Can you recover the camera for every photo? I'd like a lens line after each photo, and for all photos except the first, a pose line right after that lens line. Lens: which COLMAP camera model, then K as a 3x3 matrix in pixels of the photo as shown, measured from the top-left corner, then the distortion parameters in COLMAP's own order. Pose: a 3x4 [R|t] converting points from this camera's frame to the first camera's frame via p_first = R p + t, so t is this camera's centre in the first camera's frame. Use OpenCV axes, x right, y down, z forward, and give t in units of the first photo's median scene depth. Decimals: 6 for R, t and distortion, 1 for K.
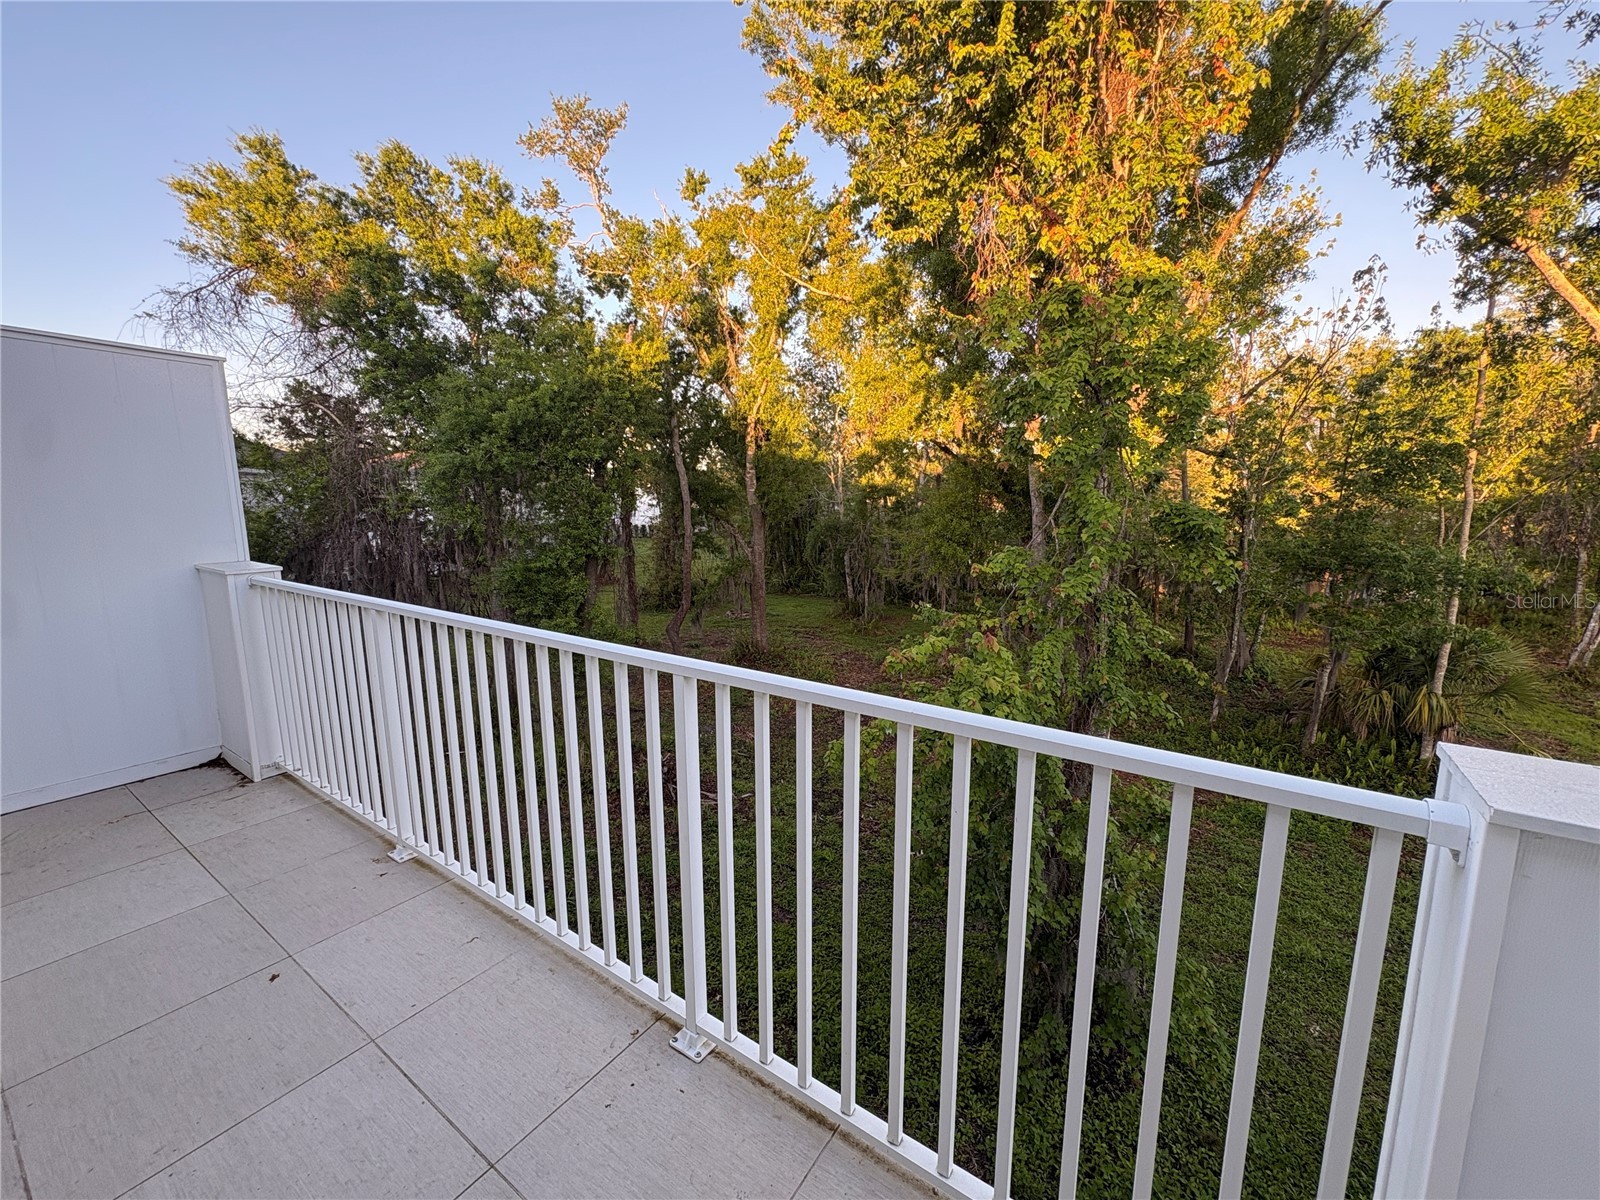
lens RADIAL K [[642.2, 0, 800.0], [0, 642.2, 600.0], [0, 0, 1]] dist [-0.000785, -0.000179]
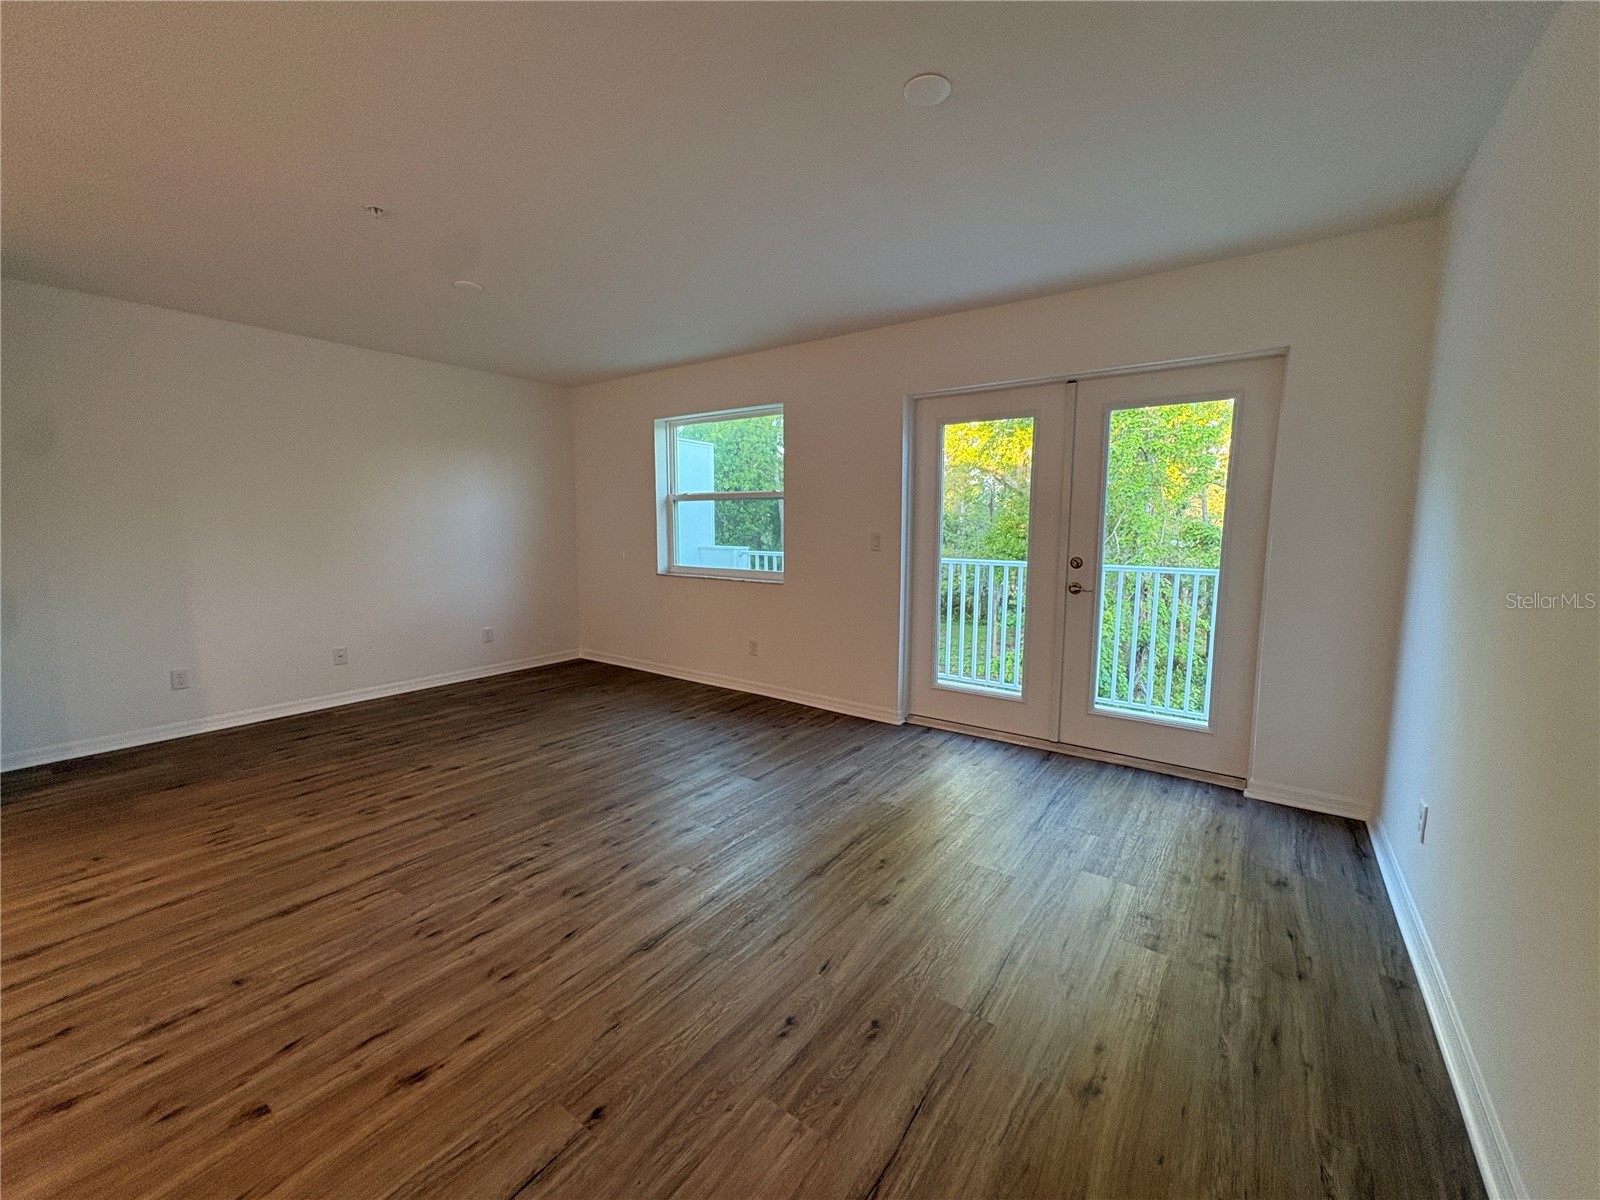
lens RADIAL K [[642.2, 0, 800.0], [0, 642.2, 600.0], [0, 0, 1]] dist [-0.000785, -0.000179]
pose [[0.999680, 0.009690, -0.023386, -0.344806], [-0.010662, 0.999069, -0.041814, 0.115997], [0.022959, 0.042050, 0.998852, -0.583947]]
